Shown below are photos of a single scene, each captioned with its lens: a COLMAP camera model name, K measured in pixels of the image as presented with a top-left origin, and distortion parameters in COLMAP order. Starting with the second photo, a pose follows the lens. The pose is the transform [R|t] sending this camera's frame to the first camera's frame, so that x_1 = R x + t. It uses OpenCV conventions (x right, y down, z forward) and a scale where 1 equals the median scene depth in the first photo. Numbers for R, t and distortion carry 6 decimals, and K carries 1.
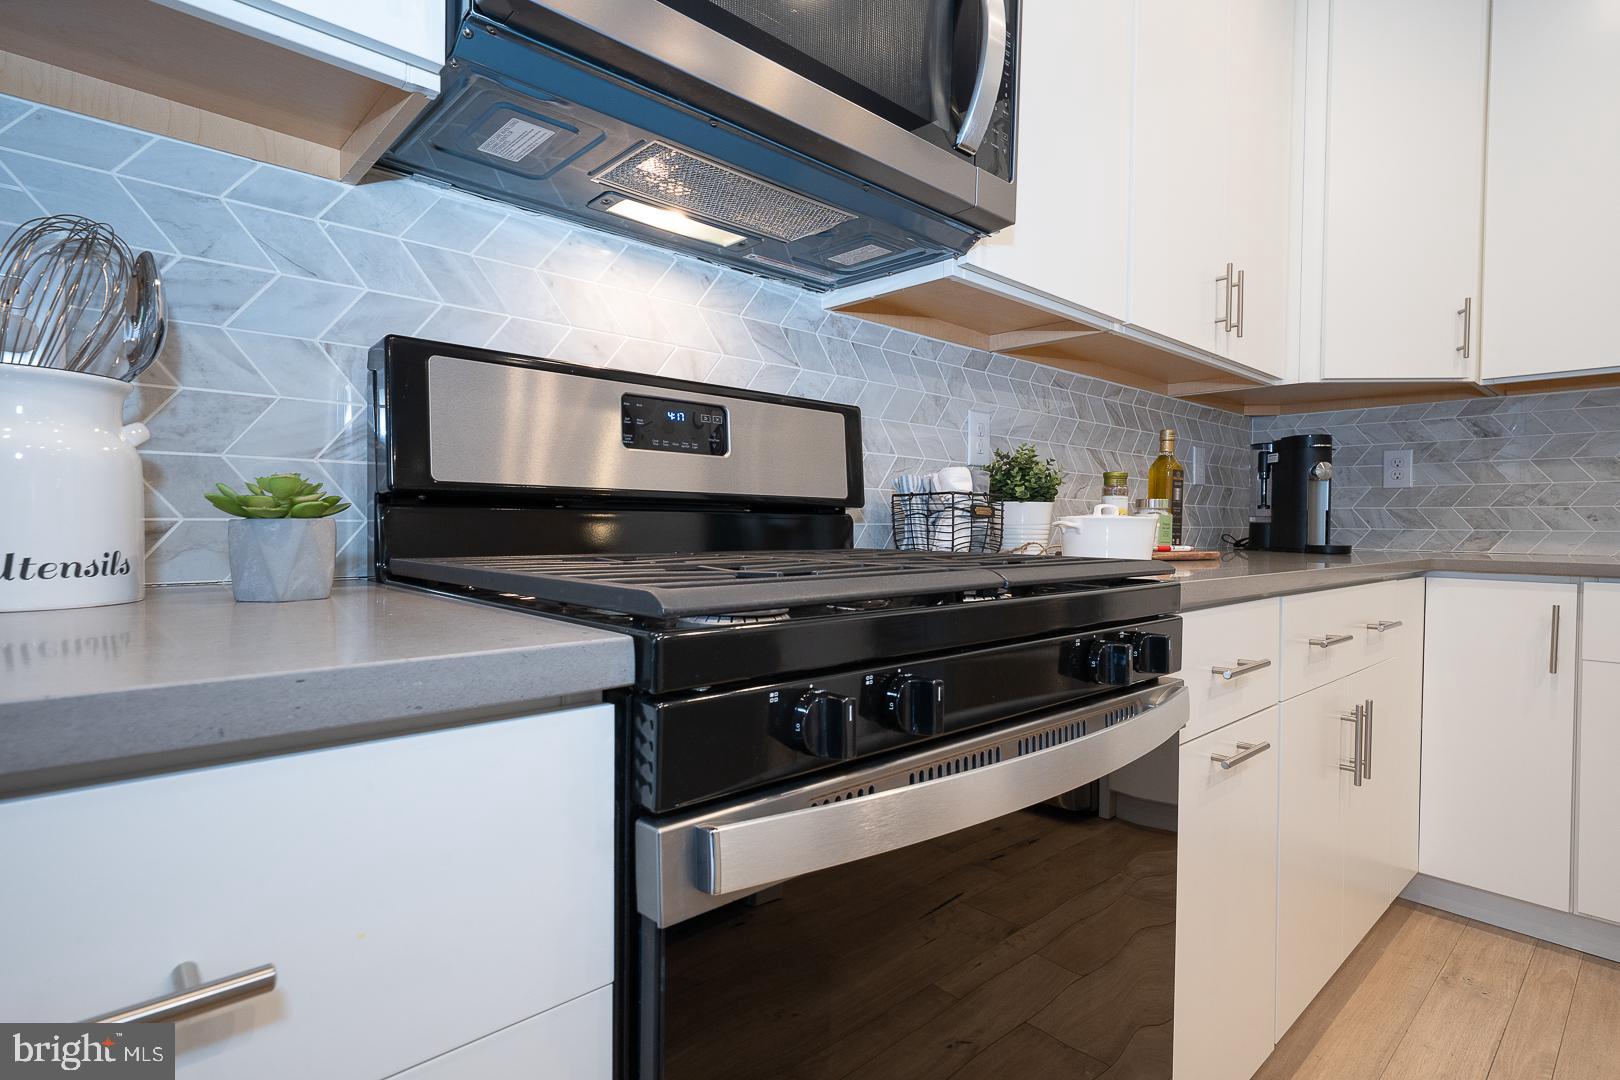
lens RADIAL K [[807.5, 0, 814.7], [0, 807.5, 541.2], [0, 0, 1]] dist [0.001843, 0.000163]
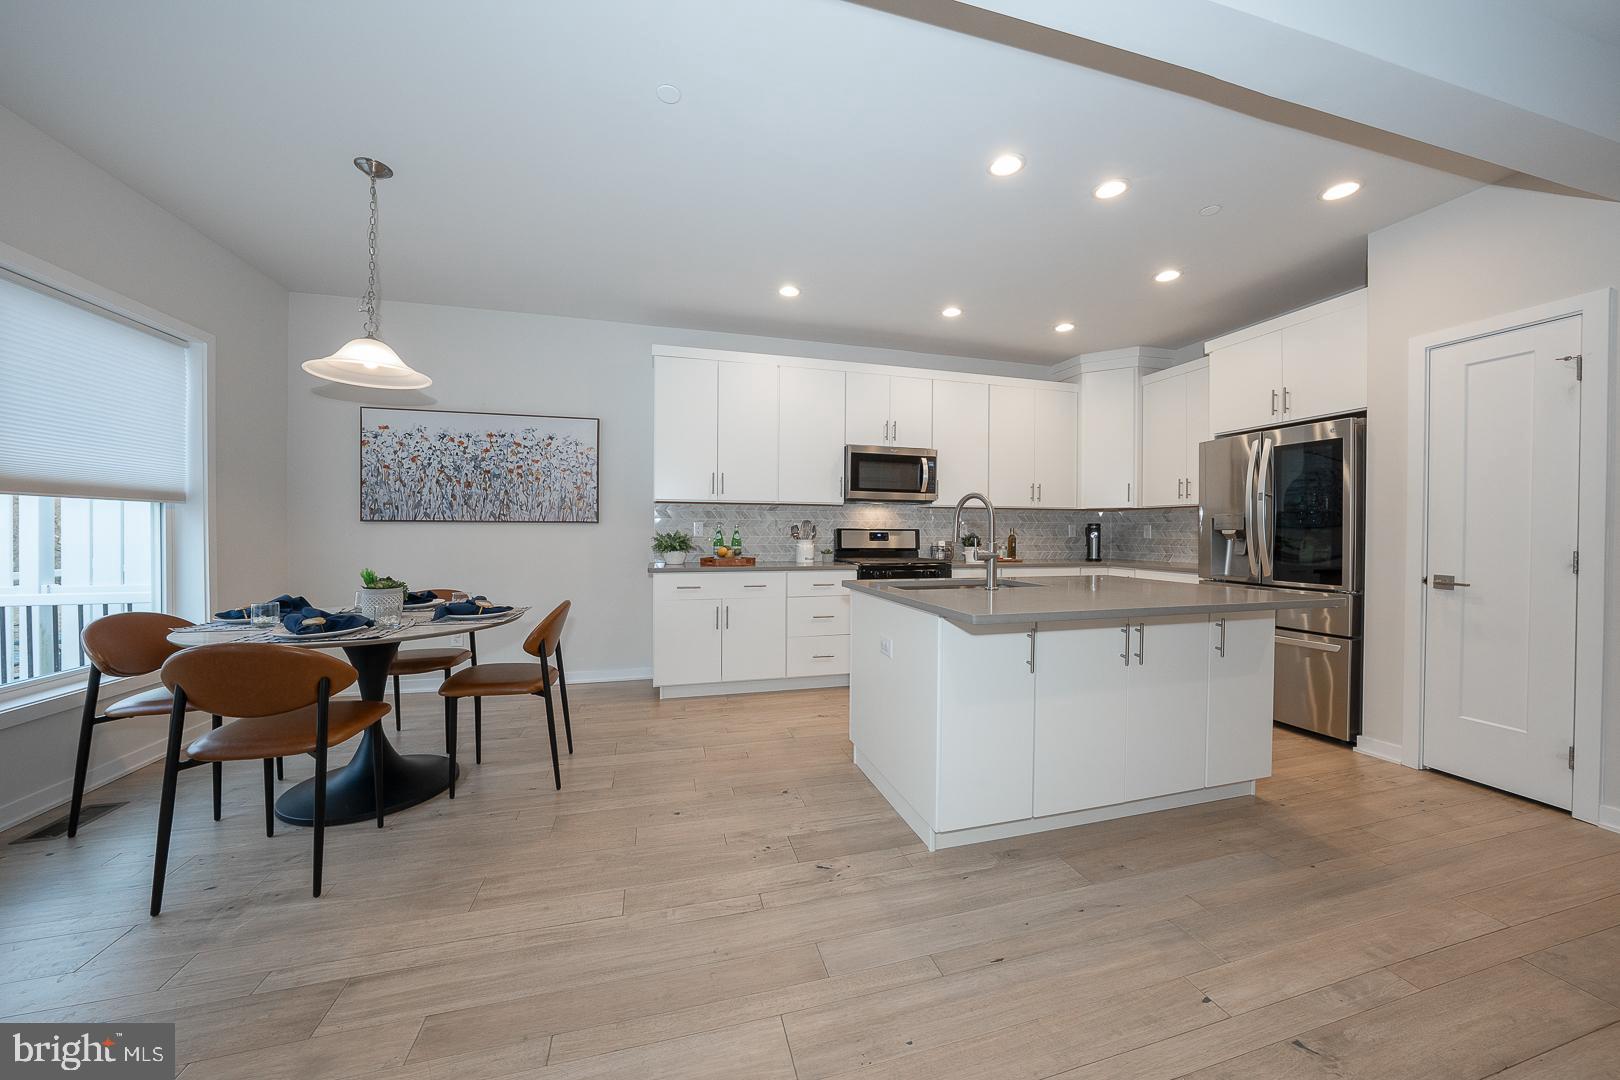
lens RADIAL K [[558.2, 0, 814.9], [0, 558.2, 534.7], [0, 0, 1]] dist [-0.001251, 0.000331]
pose [[0.891102, -0.003530, -0.453790, 0.649544], [-0.005934, 0.999794, -0.019430, -0.038417], [0.453765, 0.020007, 0.890897, -1.465180]]
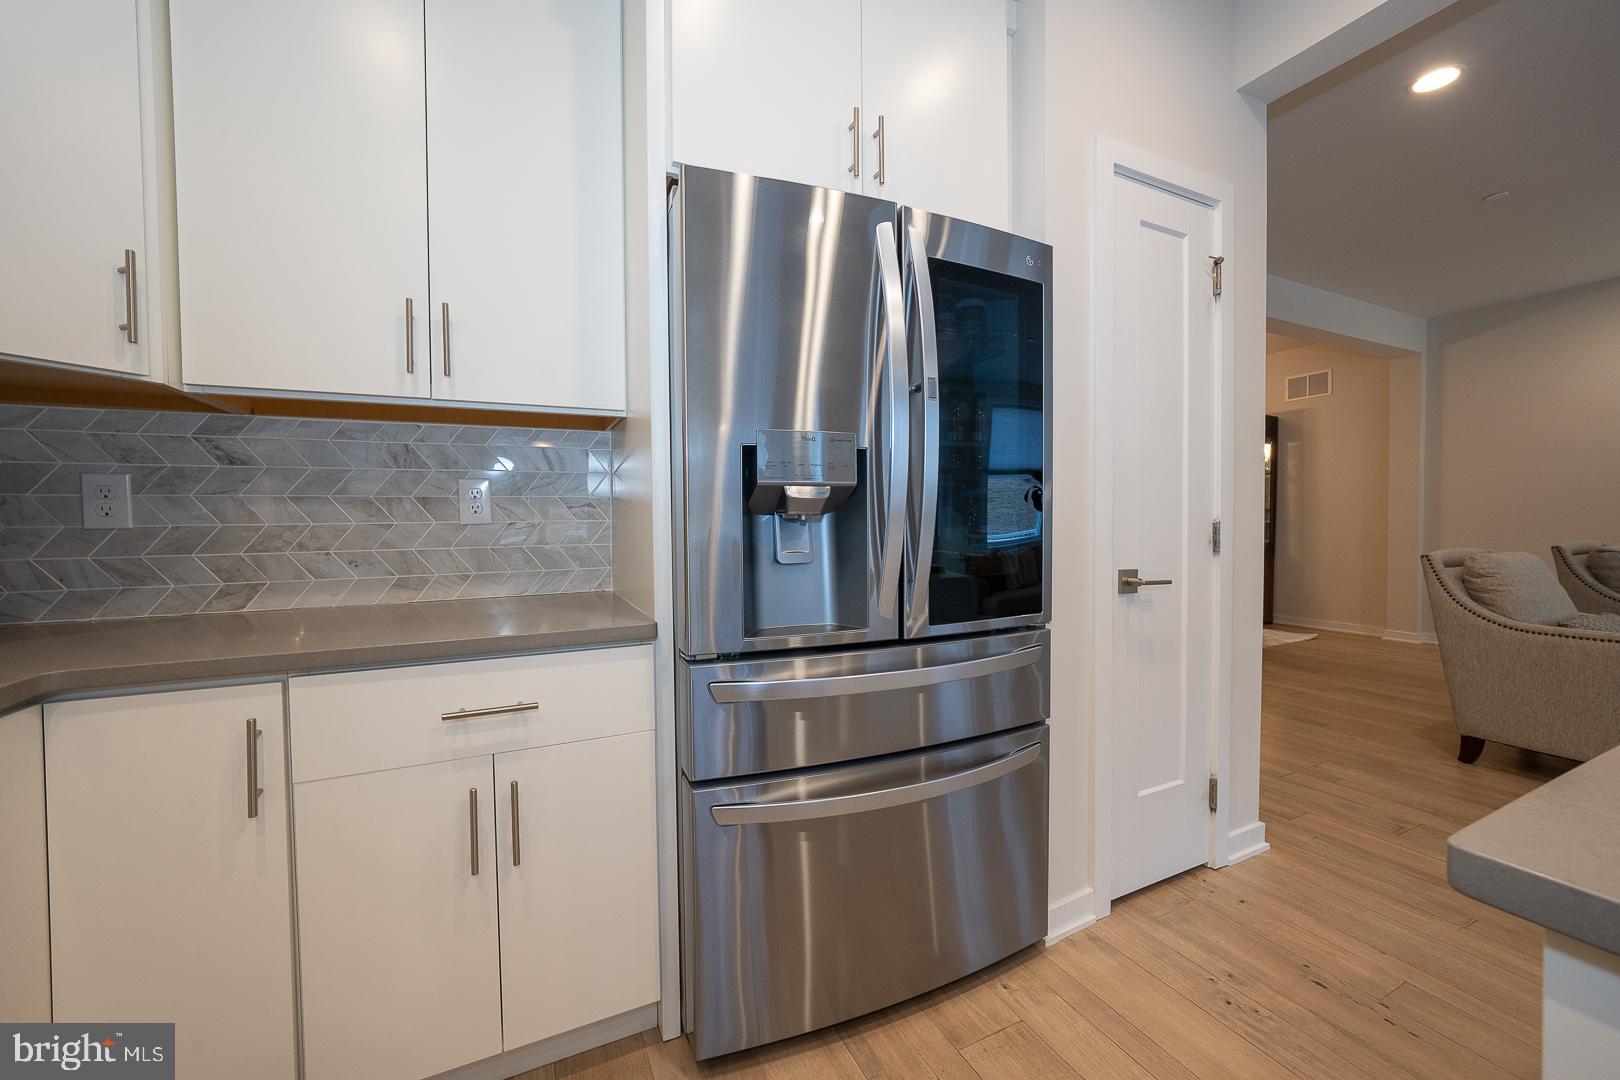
lens RADIAL K [[638.5, 0, 818.7], [0, 638.5, 541.3], [0, 0, 1]] dist [-0.010282, 0.000117]
pose [[0.286893, -0.039811, 0.957135, 0.432717], [0.035313, 0.998897, 0.030963, -0.057454], [-0.957311, 0.024916, 0.287983, 0.300201]]
